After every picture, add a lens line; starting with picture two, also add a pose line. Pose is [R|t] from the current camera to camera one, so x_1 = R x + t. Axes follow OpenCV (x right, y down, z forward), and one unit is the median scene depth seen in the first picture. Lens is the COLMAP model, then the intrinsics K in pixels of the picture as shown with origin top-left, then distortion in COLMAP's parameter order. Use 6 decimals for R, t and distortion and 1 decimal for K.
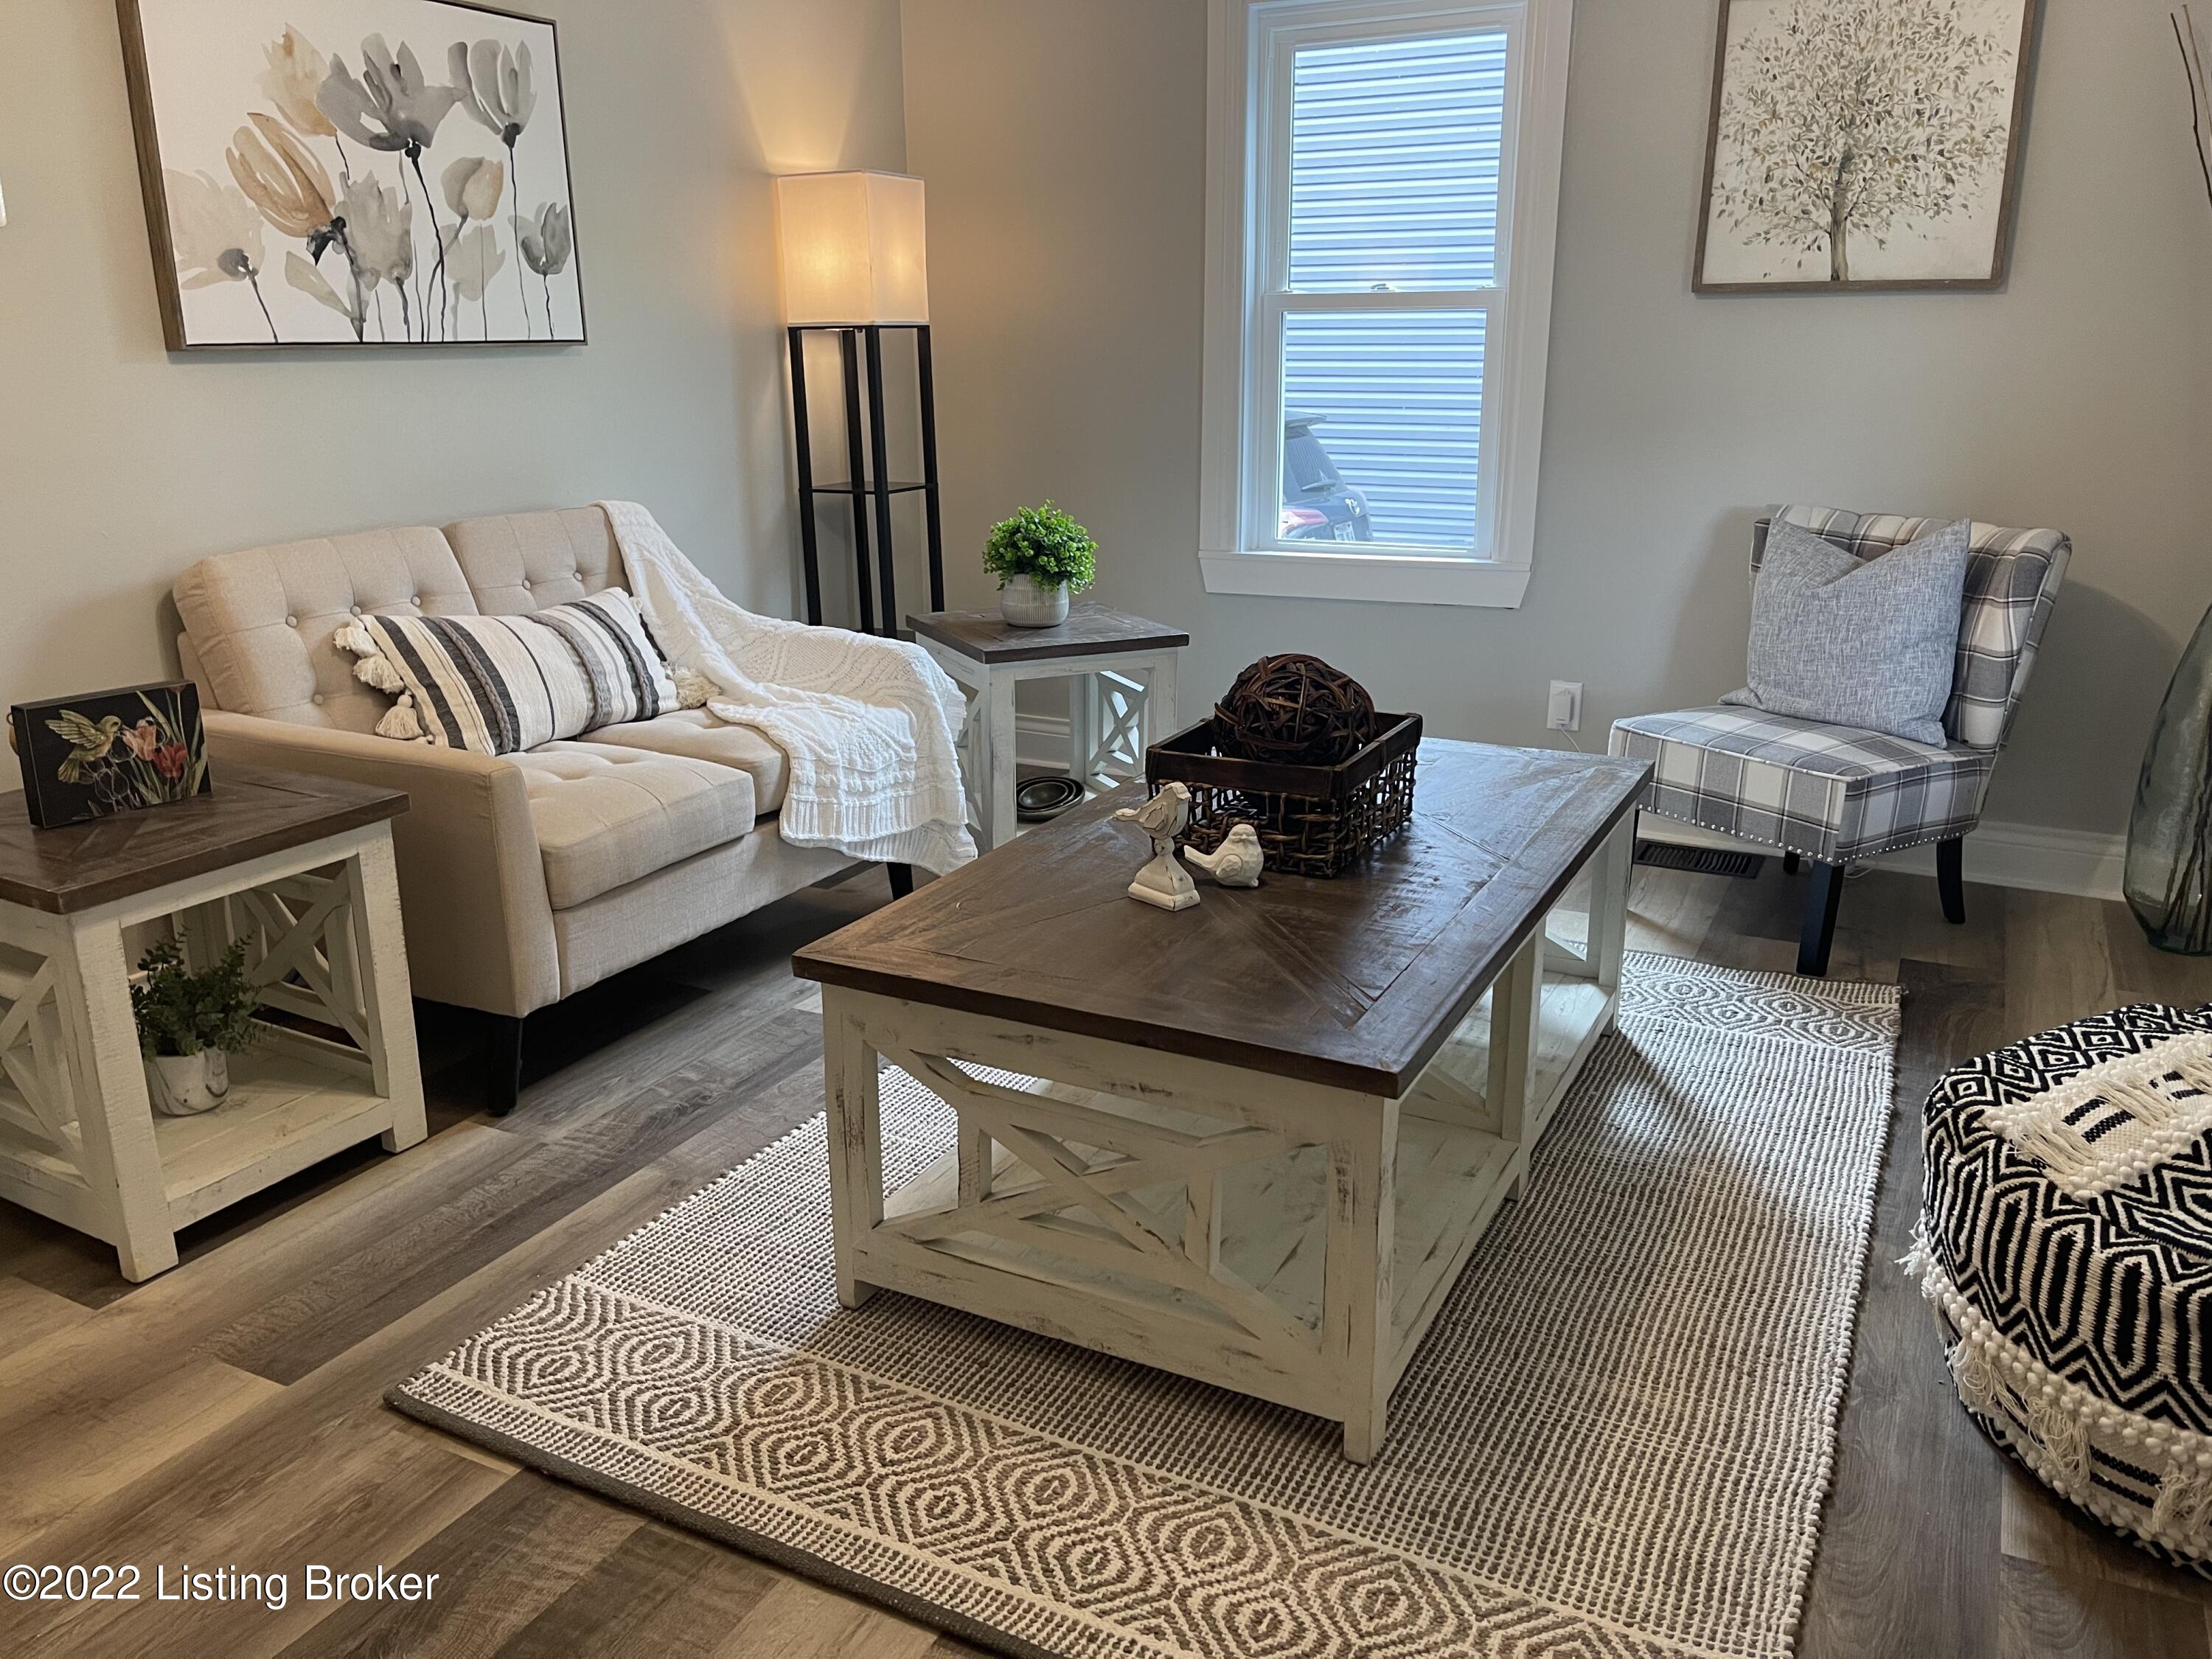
lens RADIAL K [[1686.7, 0, 1109.0], [0, 1686.7, 833.3], [0, 0, 1]] dist [0.072889, -0.096413]
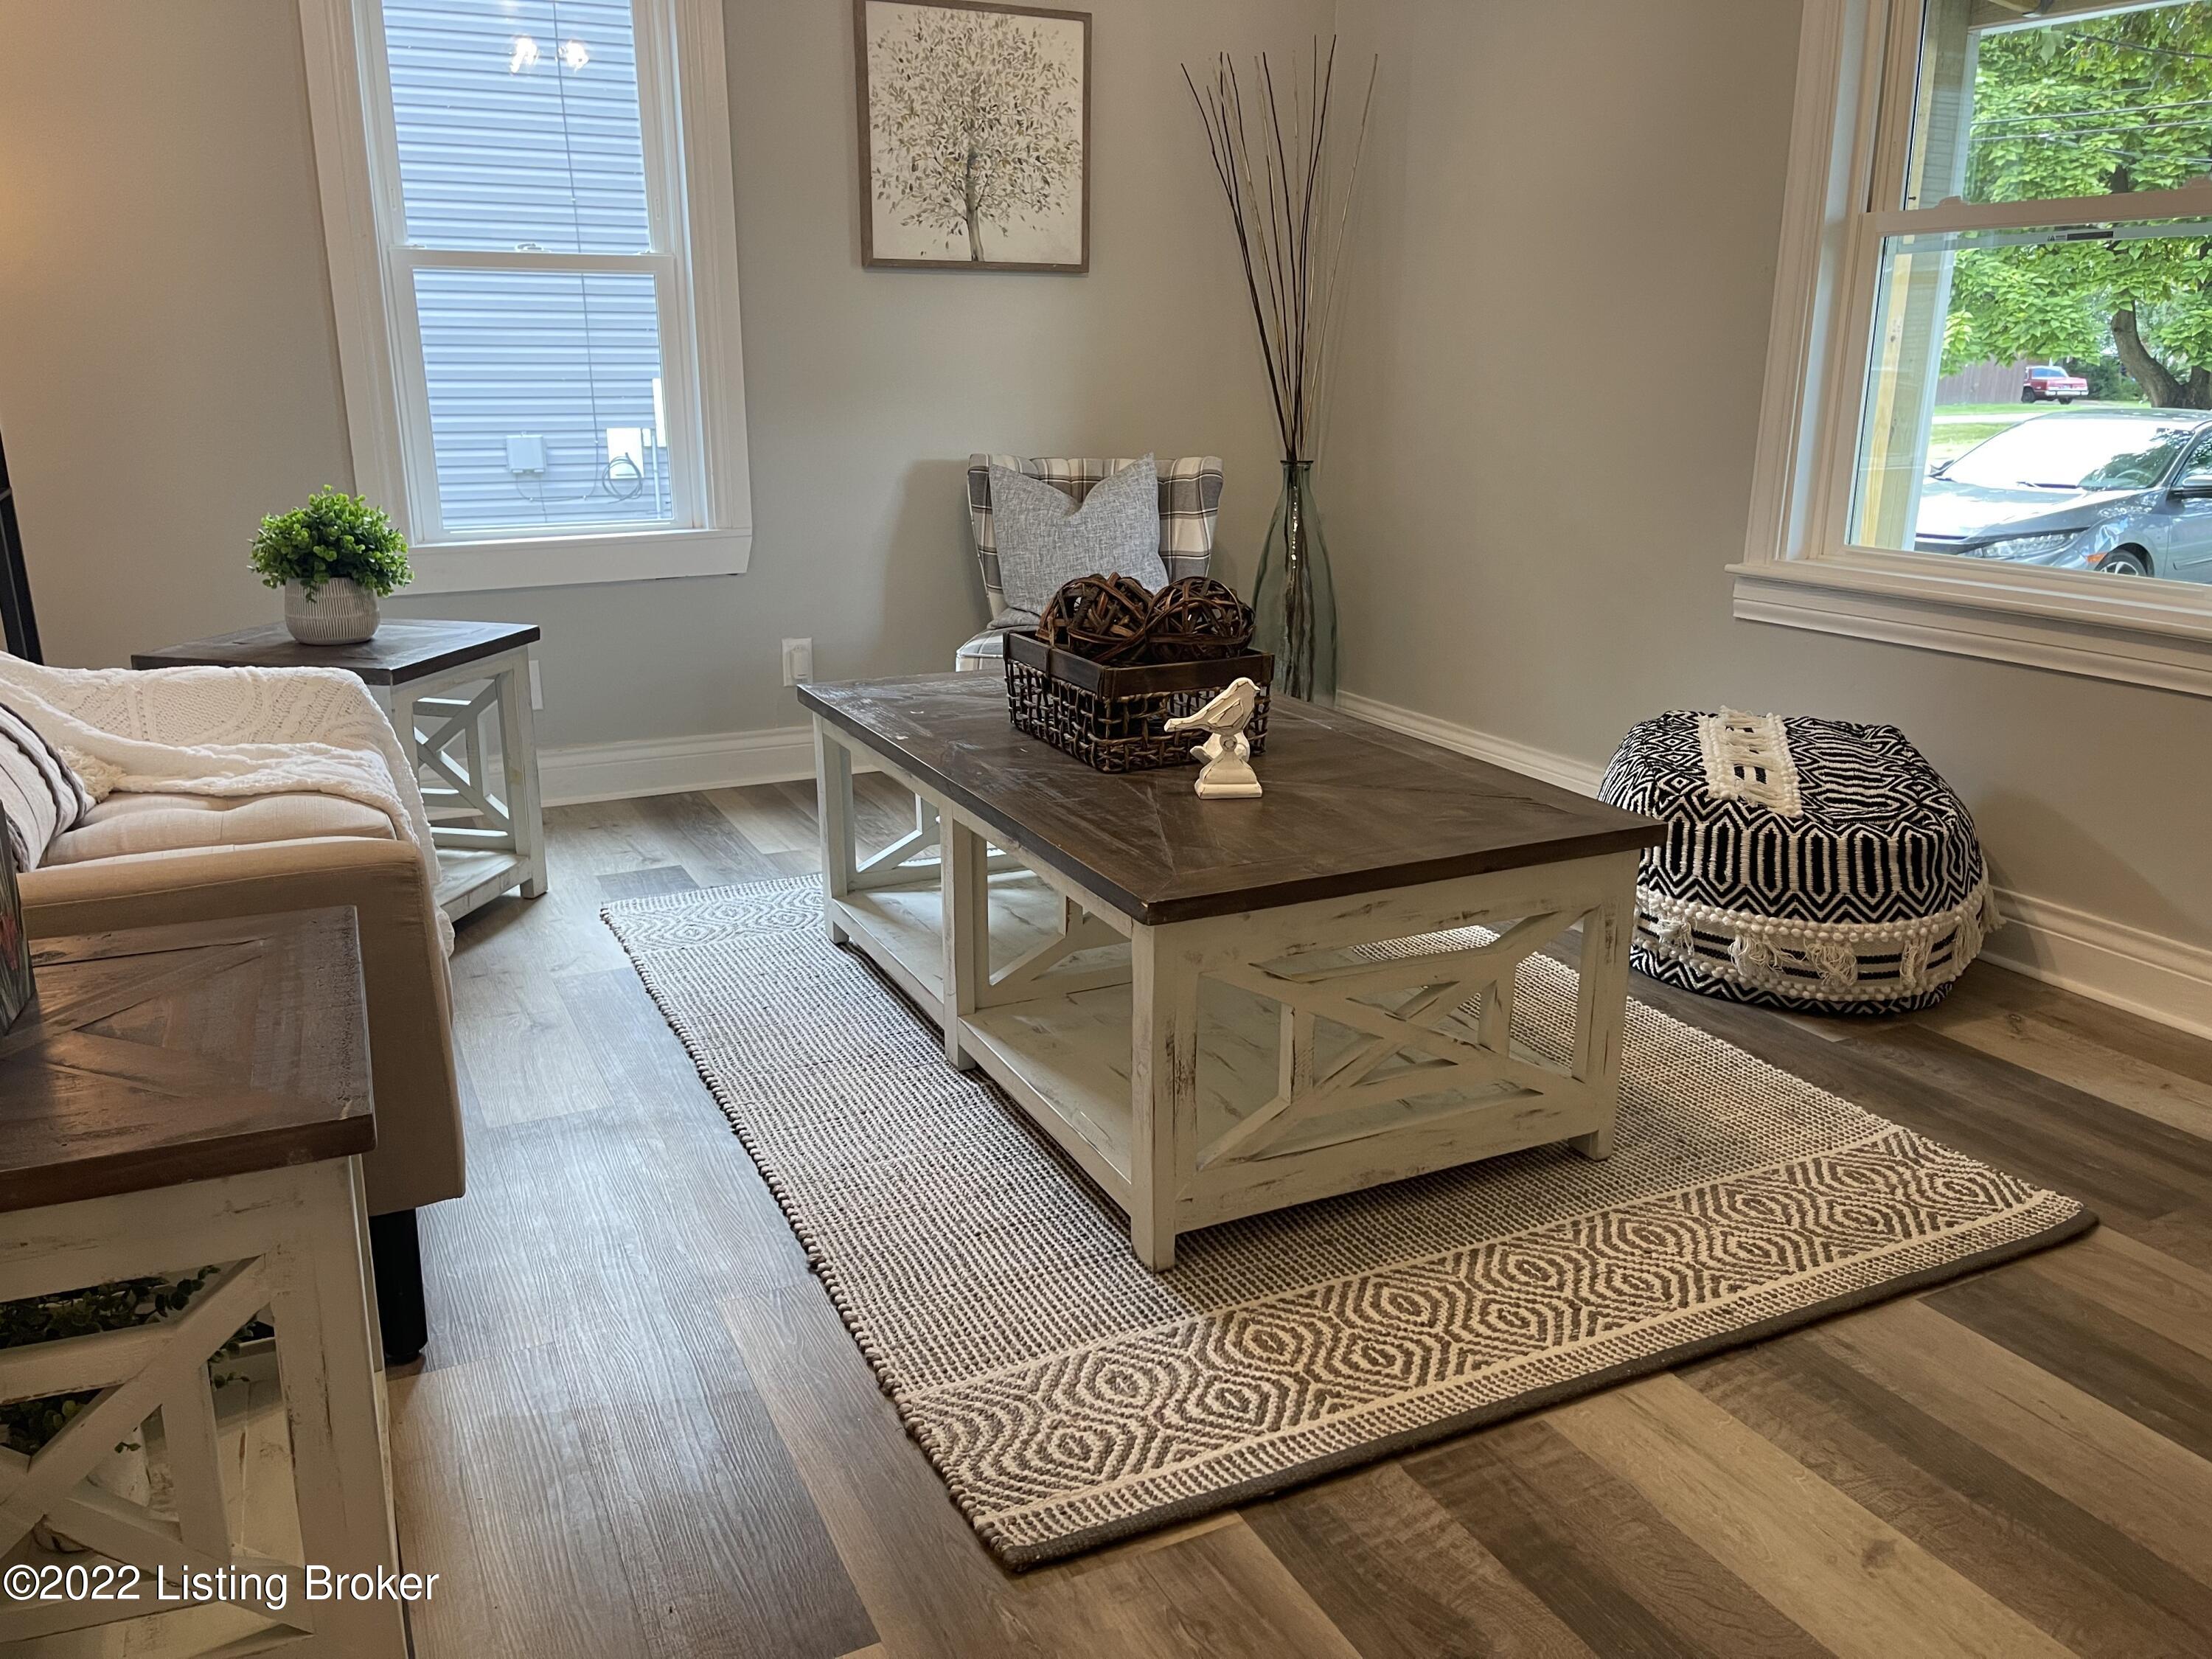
lens RADIAL K [[1686.7, 0, 1109.0], [0, 1686.7, 833.3], [0, 0, 1]] dist [0.072889, -0.096413]
pose [[0.603678, -0.216352, 0.767310, -0.532497], [0.225293, 0.969538, 0.096125, -0.035371], [-0.764733, 0.114841, 0.634031, 0.247221]]
